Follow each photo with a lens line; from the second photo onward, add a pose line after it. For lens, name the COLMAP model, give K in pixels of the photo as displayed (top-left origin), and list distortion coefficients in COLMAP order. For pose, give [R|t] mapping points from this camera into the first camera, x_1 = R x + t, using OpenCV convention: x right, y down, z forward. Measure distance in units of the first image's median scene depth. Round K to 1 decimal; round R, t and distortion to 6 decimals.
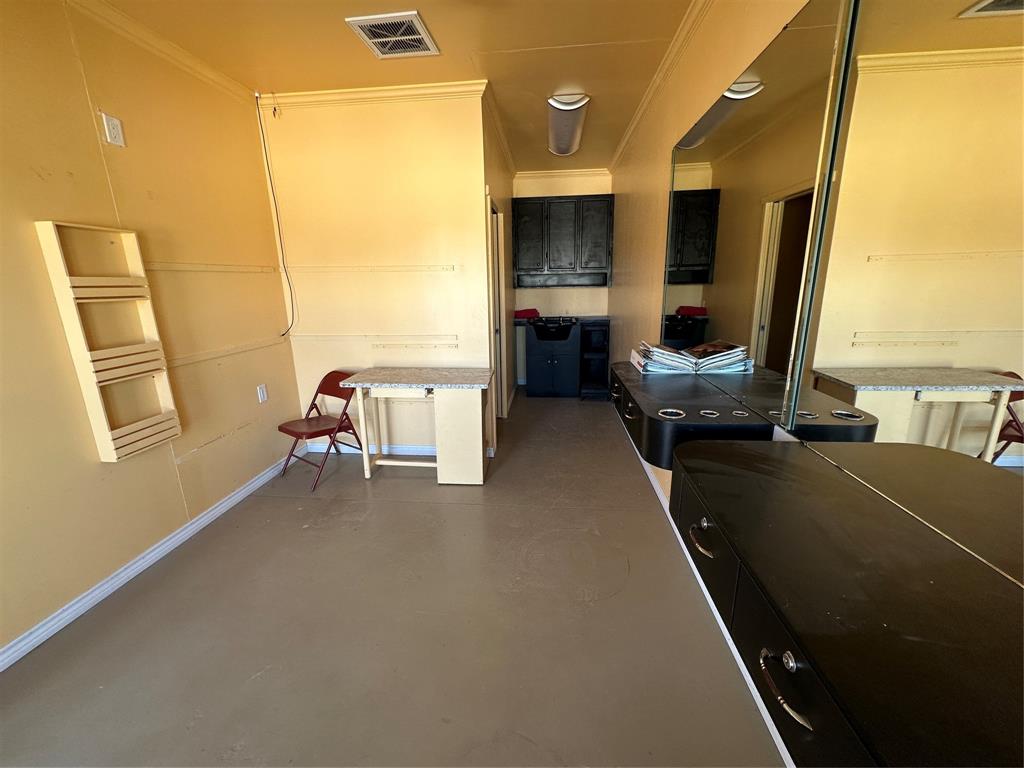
lens RADIAL K [[411.3, 0, 511.6], [0, 411.3, 380.3], [0, 0, 1]] dist [-0.004135, 0.000654]
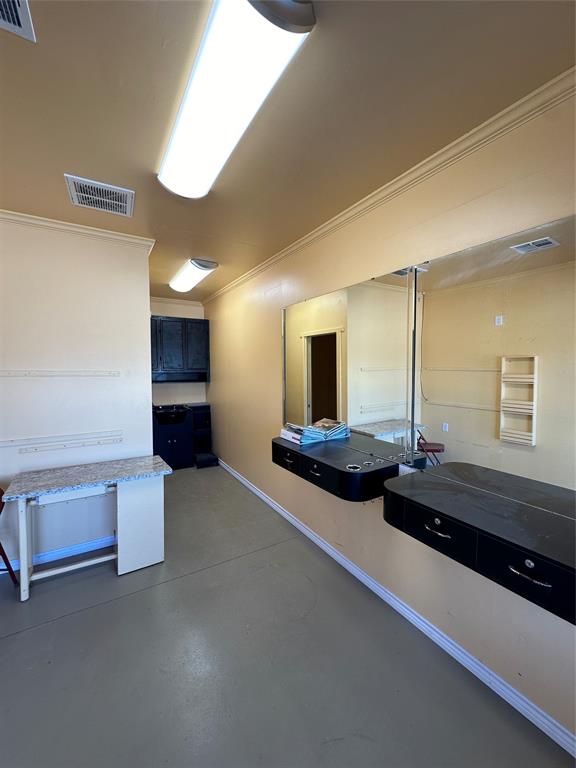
lens RADIAL K [[308.5, 0, 286.4], [0, 308.5, 384.3], [0, 0, 1]] dist [-0.004135, 0.000654]
pose [[0.801206, -0.020265, 0.598045, -0.296519], [0.132414, 0.980654, -0.144166, -0.055579], [-0.583554, 0.194696, 0.788389, 0.035848]]
